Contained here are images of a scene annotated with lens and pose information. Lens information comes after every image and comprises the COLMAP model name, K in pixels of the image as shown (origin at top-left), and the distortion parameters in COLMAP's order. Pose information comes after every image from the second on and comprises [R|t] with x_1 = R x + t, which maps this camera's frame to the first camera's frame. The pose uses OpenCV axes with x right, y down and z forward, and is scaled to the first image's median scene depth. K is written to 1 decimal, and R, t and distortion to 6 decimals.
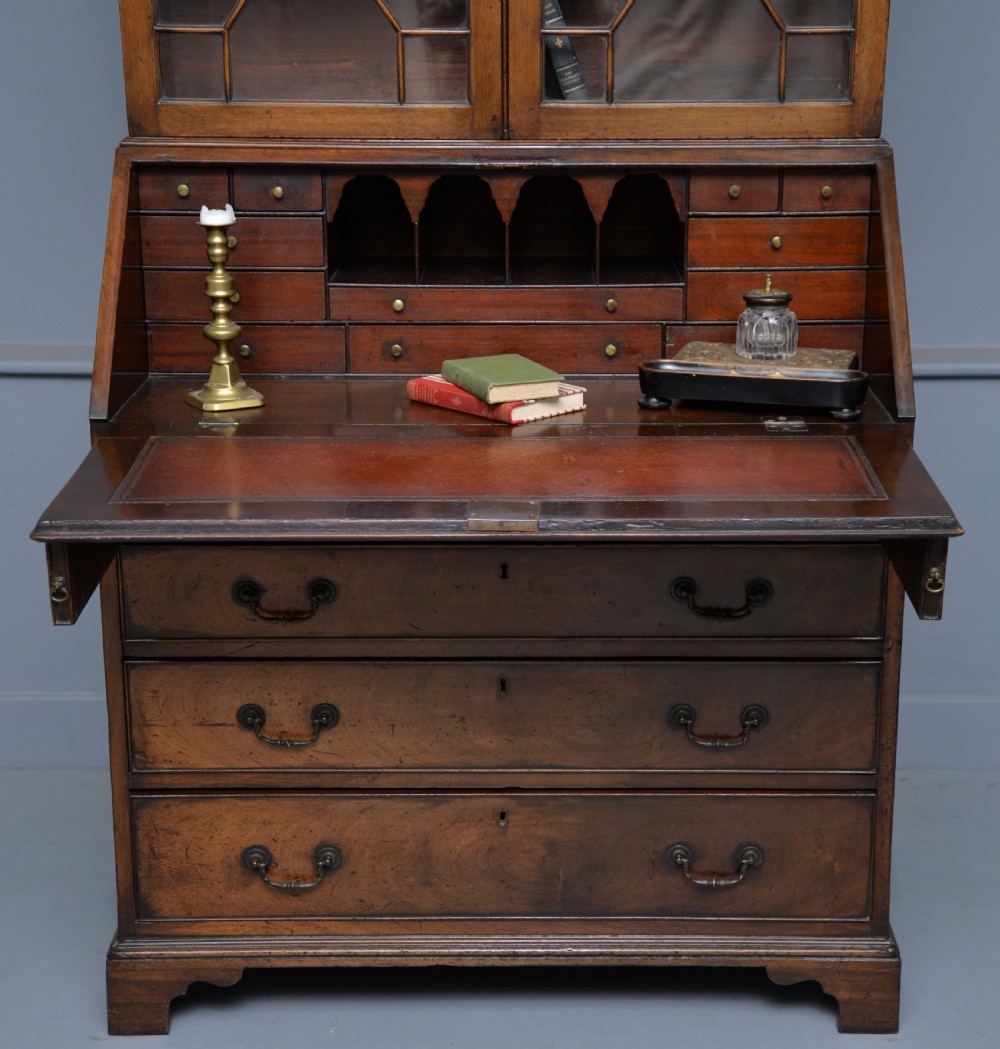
lens RADIAL K [[1954.5, 0, 538.7], [0, 1954.5, 537.2], [0, 0, 1]] dist [0.155882, 0.000000]
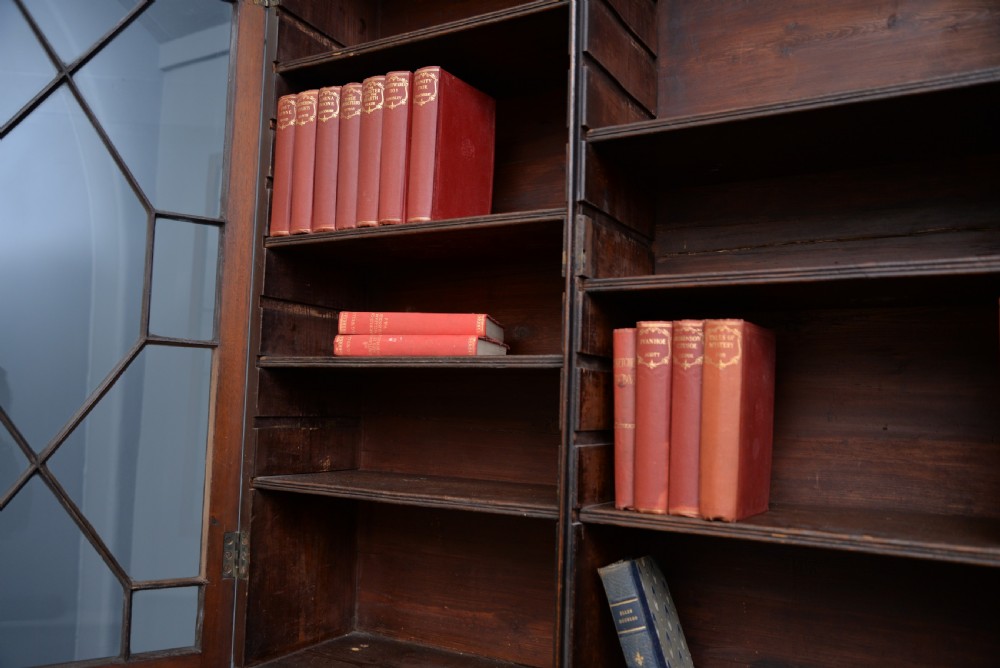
lens RADIAL K [[817.5, 0, 500.9], [0, 817.5, 345.7], [0, 0, 1]] dist [-0.021206, 0.032997]
pose [[0.869530, -0.014324, -0.493672, 0.127771], [-0.164348, 0.934219, -0.316582, -0.259140], [0.465732, 0.356412, 0.809978, 0.673558]]
